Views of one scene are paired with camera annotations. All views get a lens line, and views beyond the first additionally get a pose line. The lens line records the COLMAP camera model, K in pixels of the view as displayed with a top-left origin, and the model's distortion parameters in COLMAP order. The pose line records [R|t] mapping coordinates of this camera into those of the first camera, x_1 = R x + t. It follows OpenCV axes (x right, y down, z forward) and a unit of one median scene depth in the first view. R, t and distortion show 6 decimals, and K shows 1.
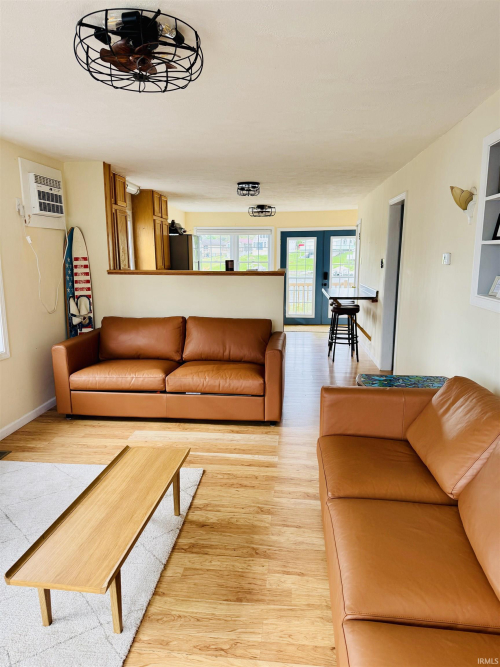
lens RADIAL K [[466.0, 0, 250.3], [0, 466.0, 337.0], [0, 0, 1]] dist [0.070080, -0.090179]
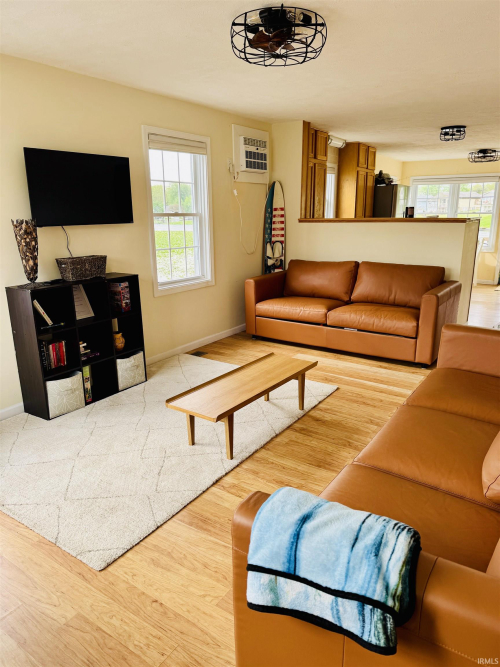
lens RADIAL K [[466.0, 0, 248.6], [0, 466.0, 337.7], [0, 0, 1]] dist [0.070080, -0.090179]
pose [[0.881816, 0.118020, -0.456588, 0.173310], [-0.076586, 0.991165, 0.108285, 0.038182], [0.465334, -0.060519, 0.883064, -0.106185]]
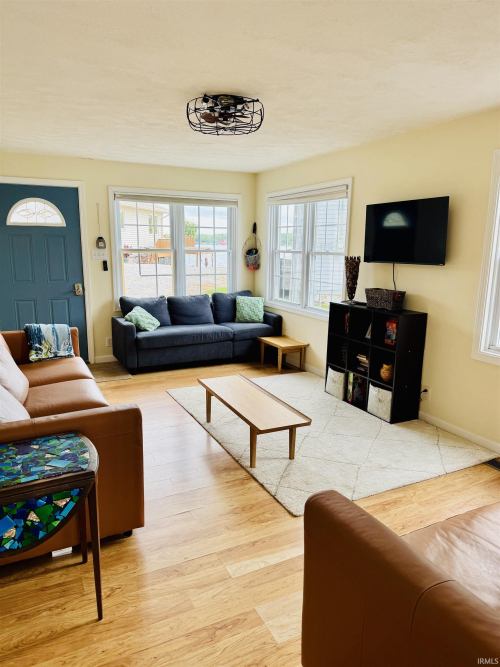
lens RADIAL K [[466.0, 0, 249.6], [0, 466.0, 334.1], [0, 0, 1]] dist [0.070080, -0.090179]
pose [[-0.844835, 0.083500, -0.528471, 0.271471], [-0.116580, 0.935283, 0.334147, -0.193502], [0.522172, 0.343908, -0.780425, 1.131471]]
